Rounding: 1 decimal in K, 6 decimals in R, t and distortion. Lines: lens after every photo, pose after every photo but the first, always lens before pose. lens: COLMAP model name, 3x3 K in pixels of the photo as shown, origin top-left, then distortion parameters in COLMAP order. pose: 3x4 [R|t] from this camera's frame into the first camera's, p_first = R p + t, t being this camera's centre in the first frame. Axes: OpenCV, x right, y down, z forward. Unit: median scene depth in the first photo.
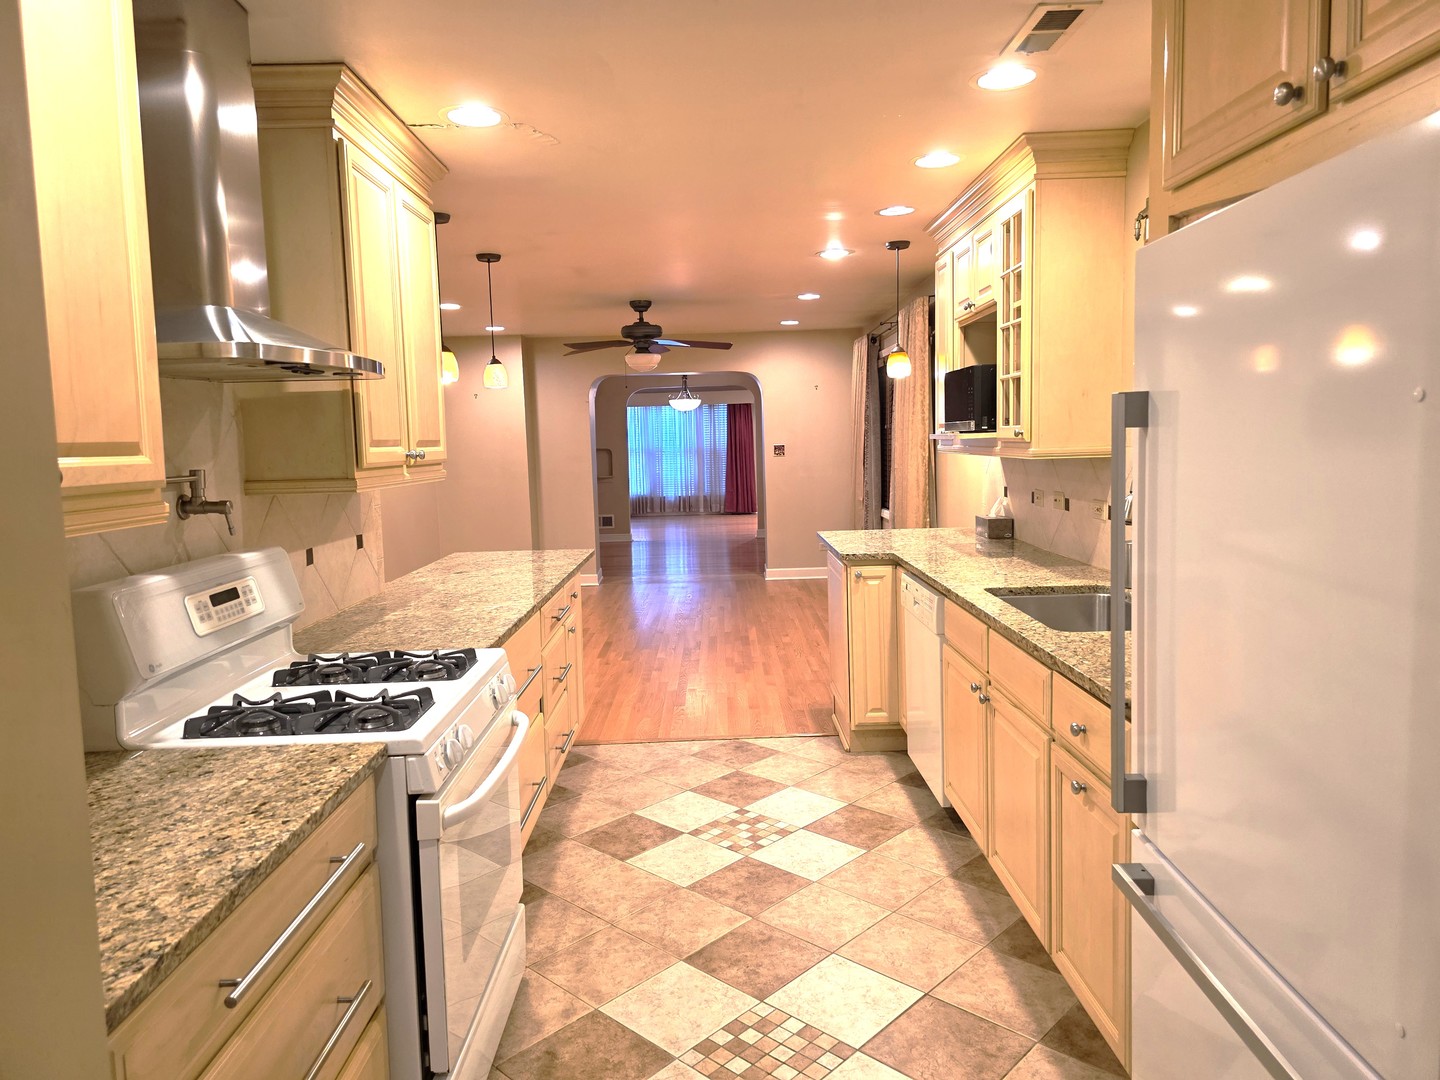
lens RADIAL K [[972.0, 0, 714.8], [0, 972.0, 534.8], [0, 0, 1]] dist [0.087301, -0.082480]
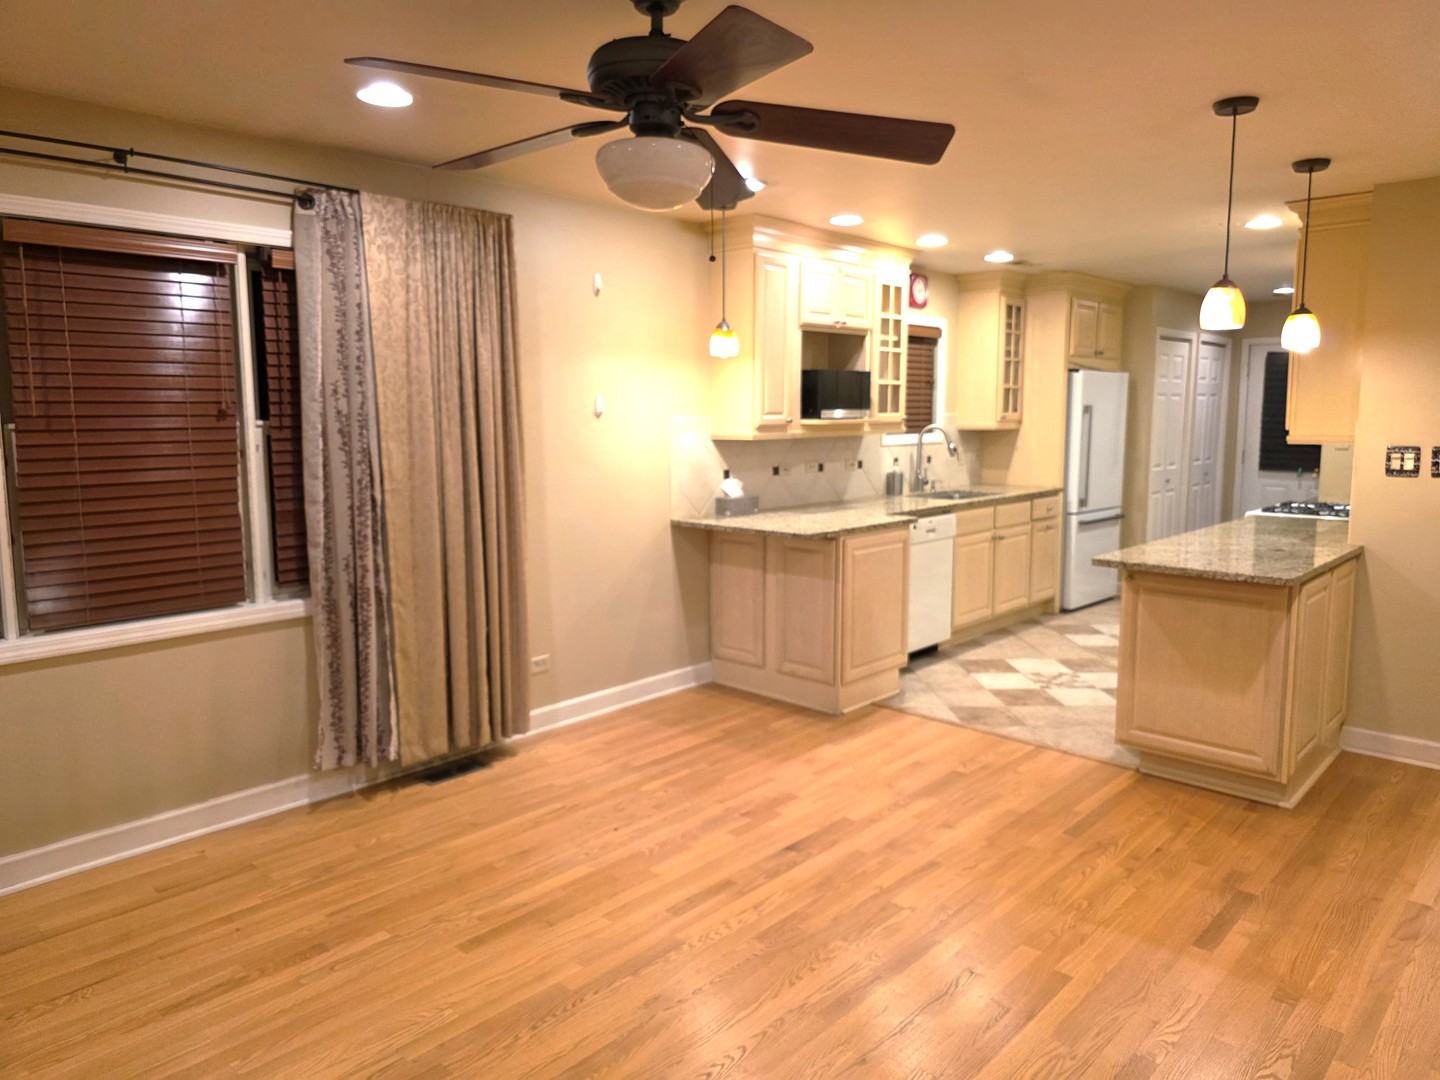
lens RADIAL K [[958.8, 0, 727.9], [0, 958.8, 533.6], [0, 0, 1]] dist [0.102226, -0.149629]
pose [[-0.739454, -0.055660, 0.670902, -0.582385], [0.092033, 0.978862, 0.182646, -0.235889], [-0.666886, 0.196804, -0.718701, 2.378975]]
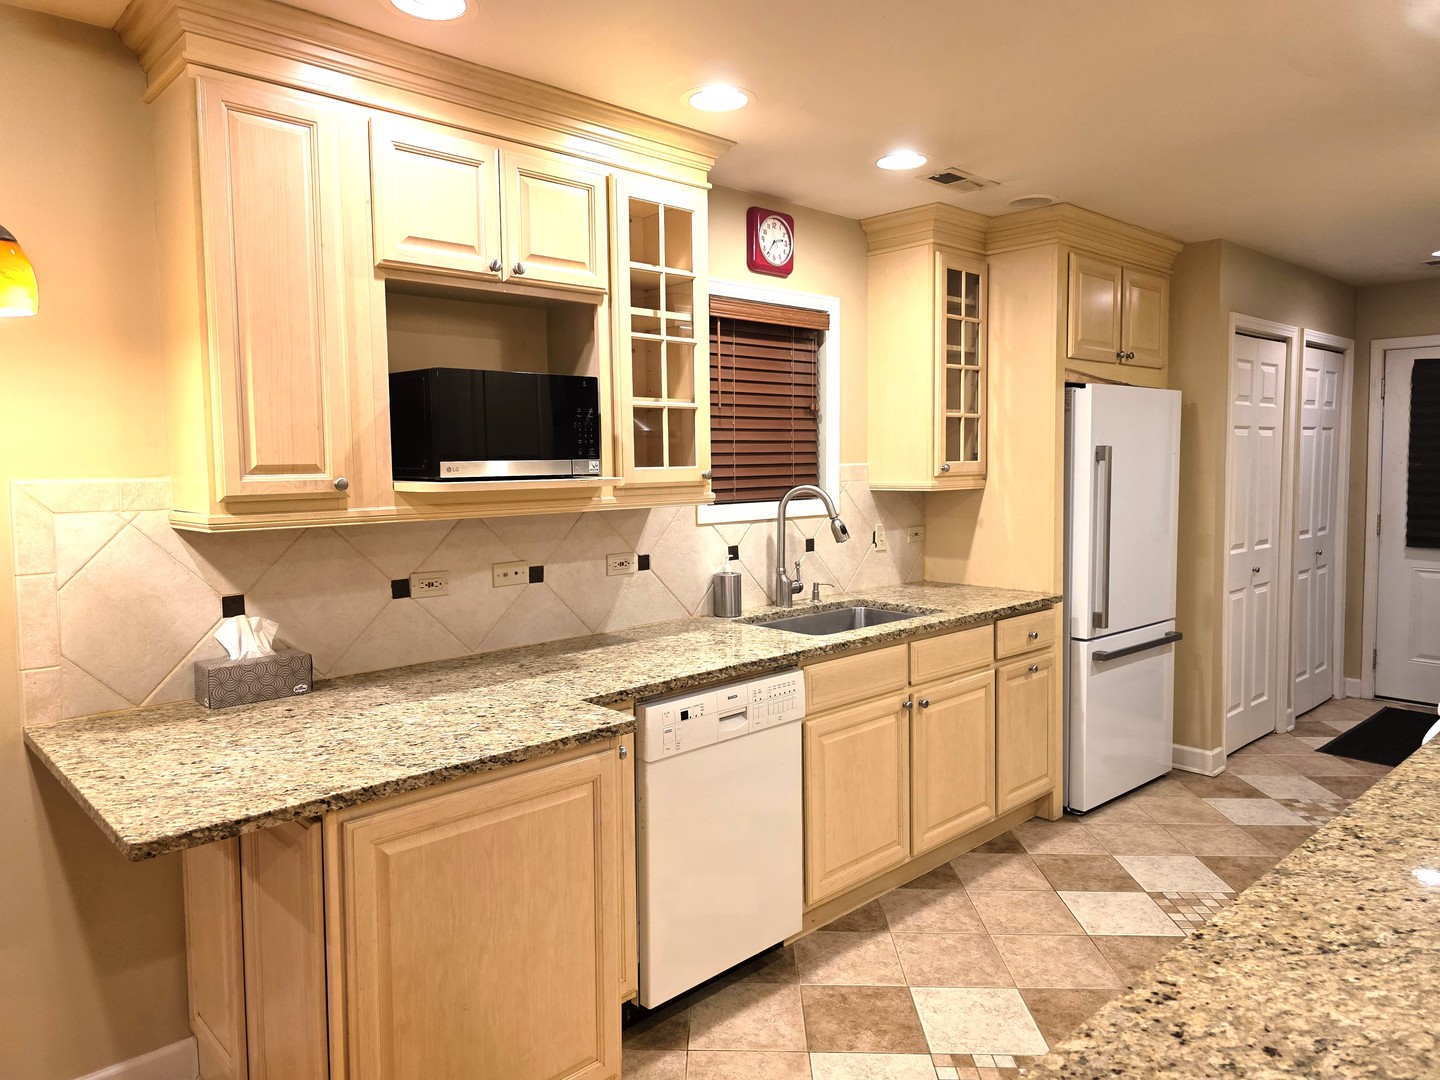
lens RADIAL K [[972.0, 0, 714.8], [0, 972.0, 534.8], [0, 0, 1]] dist [0.087301, -0.082480]
pose [[-0.686527, -0.016729, 0.726912, -0.300297], [0.108526, 0.986179, 0.125193, -0.153114], [-0.718959, 0.164837, -0.675223, 1.520280]]
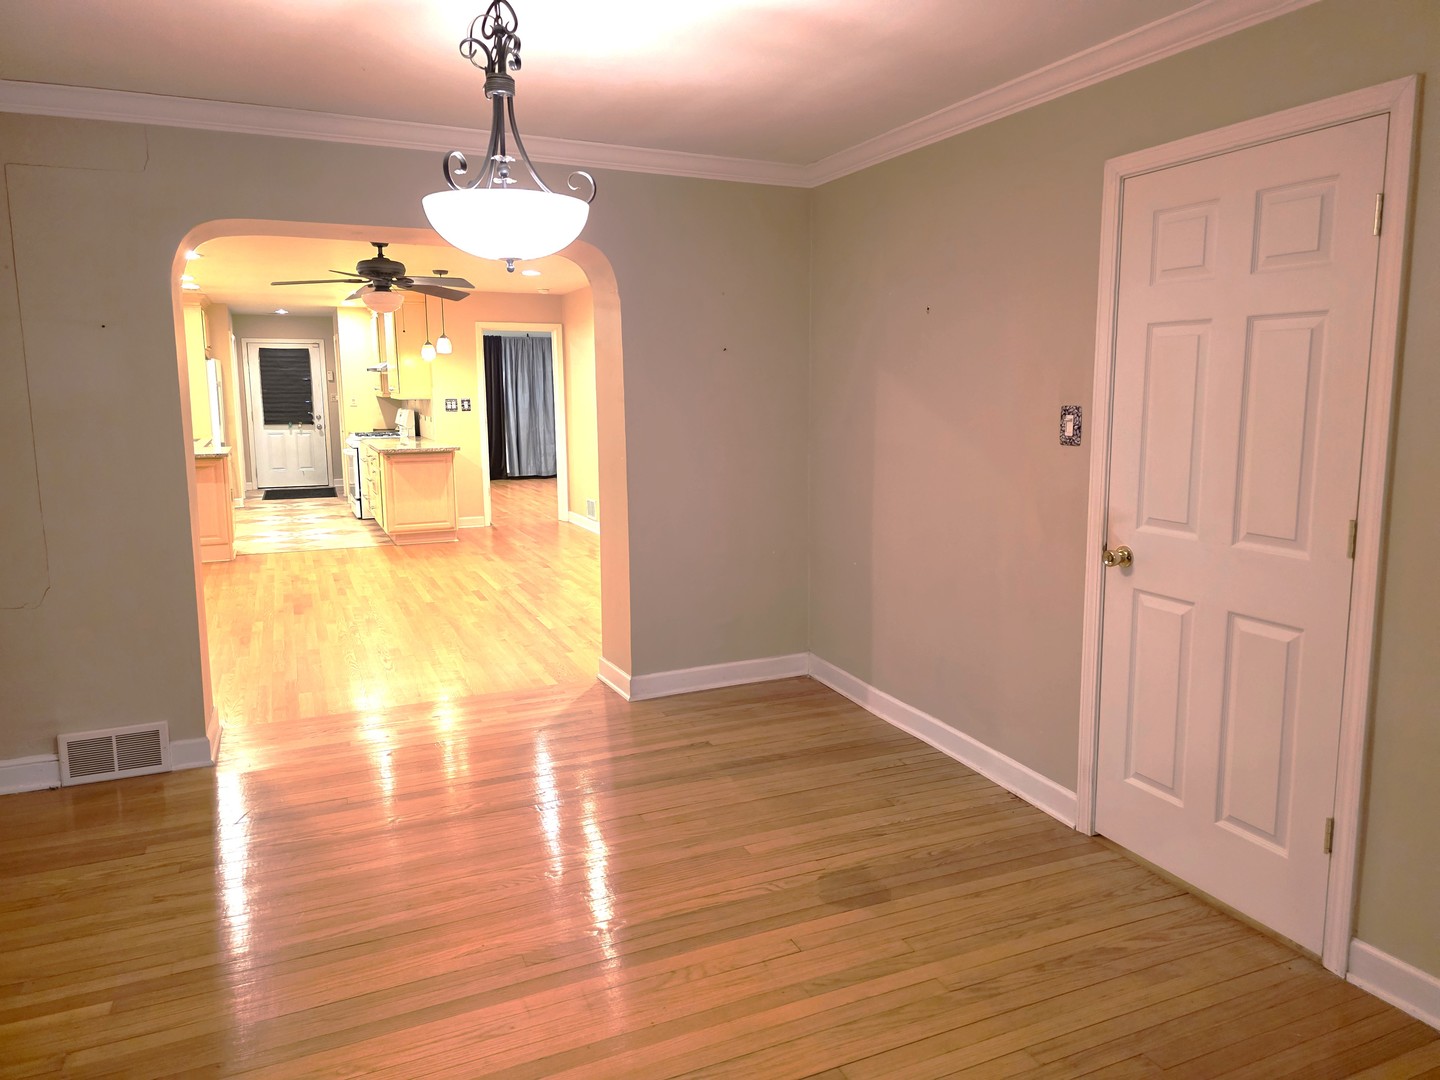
lens RADIAL K [[957.8, 0, 725.3], [0, 957.8, 523.8], [0, 0, 1]] dist [0.086699, -0.104559]
pose [[-0.907926, 0.091373, -0.409048, 0.046641], [-0.013210, 0.969224, 0.245826, -0.398701], [0.418922, 0.228596, -0.878777, 3.849802]]
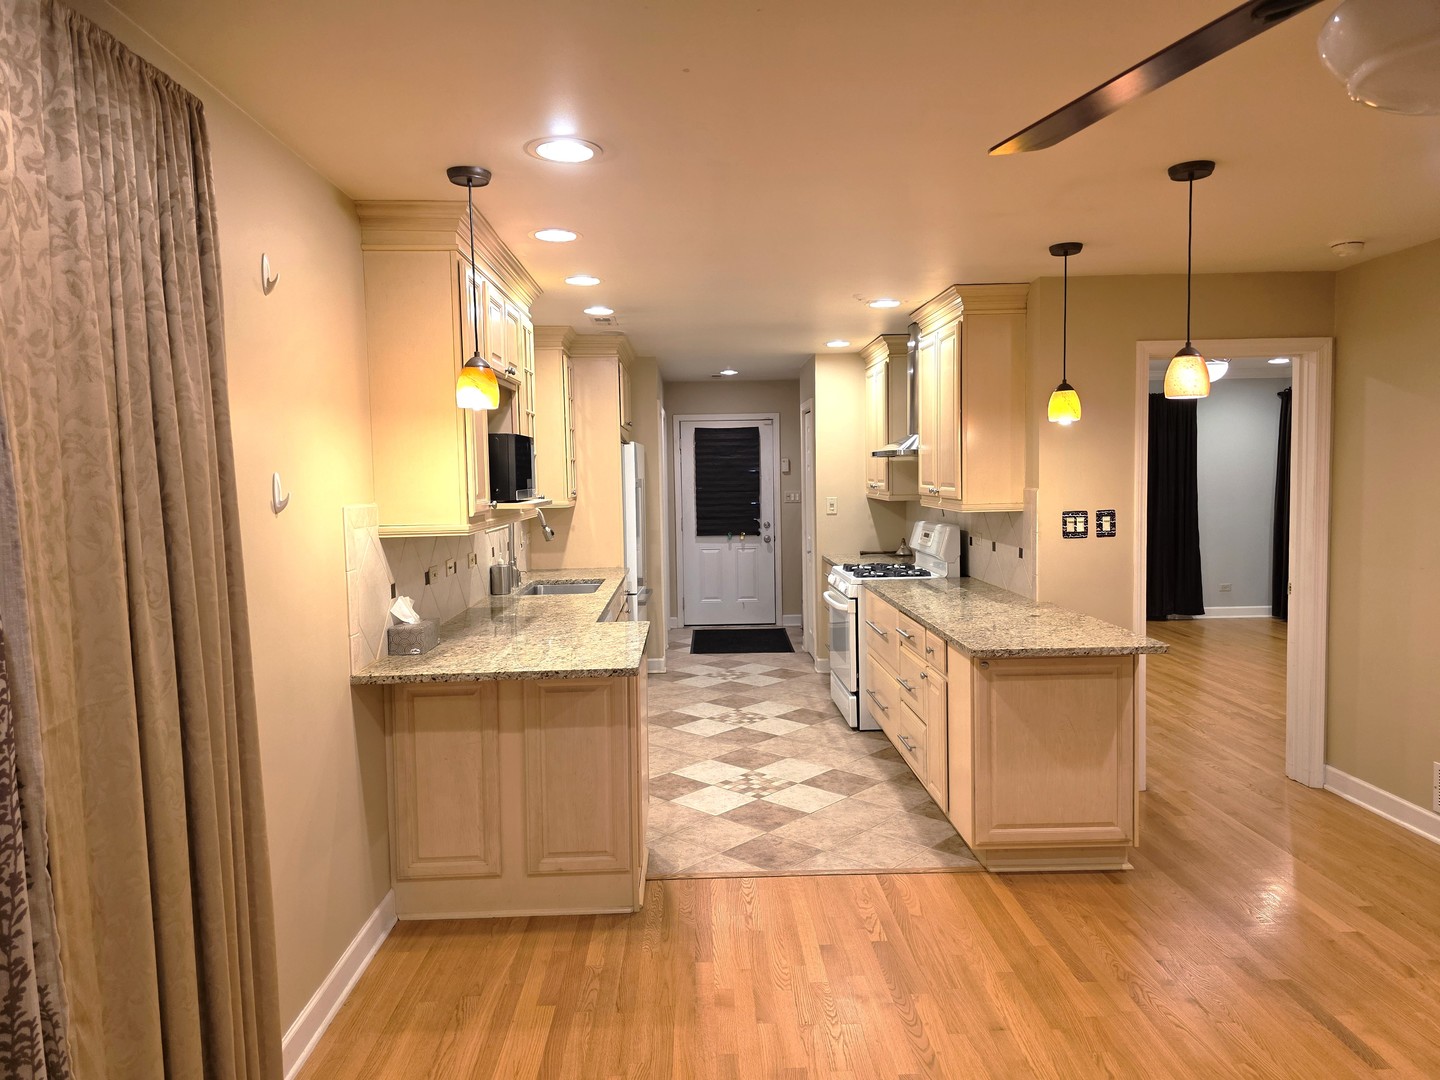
lens RADIAL K [[958.8, 0, 727.9], [0, 958.8, 533.6], [0, 0, 1]] dist [0.102226, -0.149629]
pose [[-0.998267, 0.048238, -0.033702, 0.095880], [0.041977, 0.985125, 0.166634, -0.258326], [0.041239, 0.164930, -0.985443, 2.261282]]
